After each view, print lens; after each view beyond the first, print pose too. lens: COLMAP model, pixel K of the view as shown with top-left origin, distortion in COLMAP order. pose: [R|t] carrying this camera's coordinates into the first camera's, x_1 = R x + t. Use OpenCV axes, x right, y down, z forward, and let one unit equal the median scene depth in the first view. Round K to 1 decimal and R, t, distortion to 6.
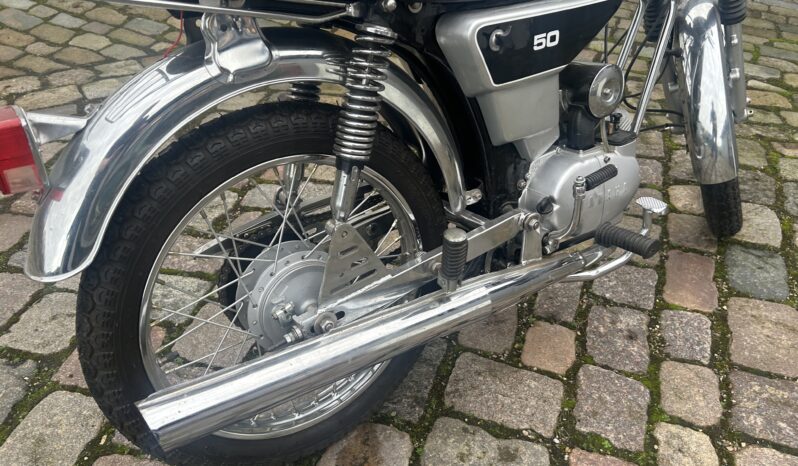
lens RADIAL K [[593.8, 0, 399.0], [0, 593.8, 233.0], [0, 0, 1]] dist [0.022105, -0.000380]
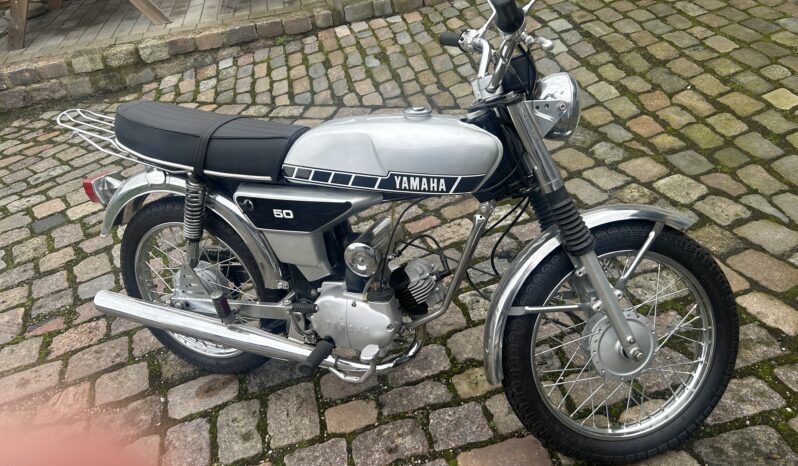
lens RADIAL K [[599.0, 0, 399.0], [0, 599.0, 233.0], [0, 0, 1]] dist [0.046662, -0.000248]
pose [[0.562957, 0.372607, -0.737728, 1.395970], [-0.352785, 0.915540, 0.193207, -0.592609], [0.747411, 0.151492, 0.646860, 0.148708]]
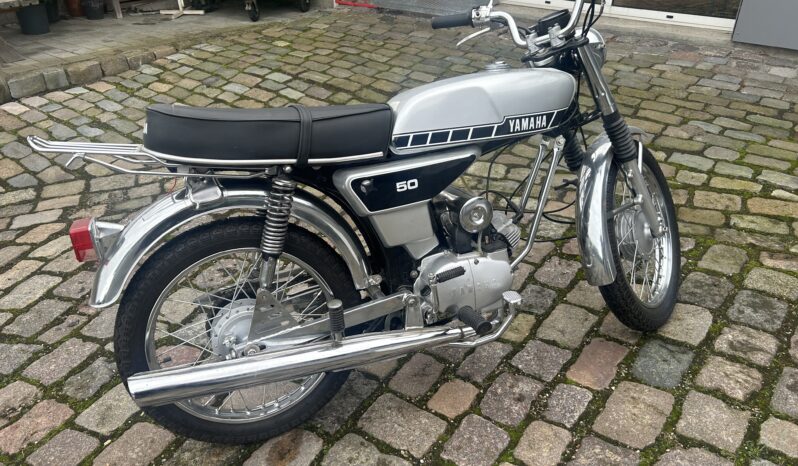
lens RADIAL K [[593.8, 0, 399.0], [0, 593.8, 233.0], [0, 0, 1]] dist [0.022105, -0.000380]
pose [[0.965121, 0.068157, -0.252776, 0.527127], [-0.094619, 0.991062, -0.094038, -0.043036], [0.244108, 0.114675, 0.962944, -0.410587]]
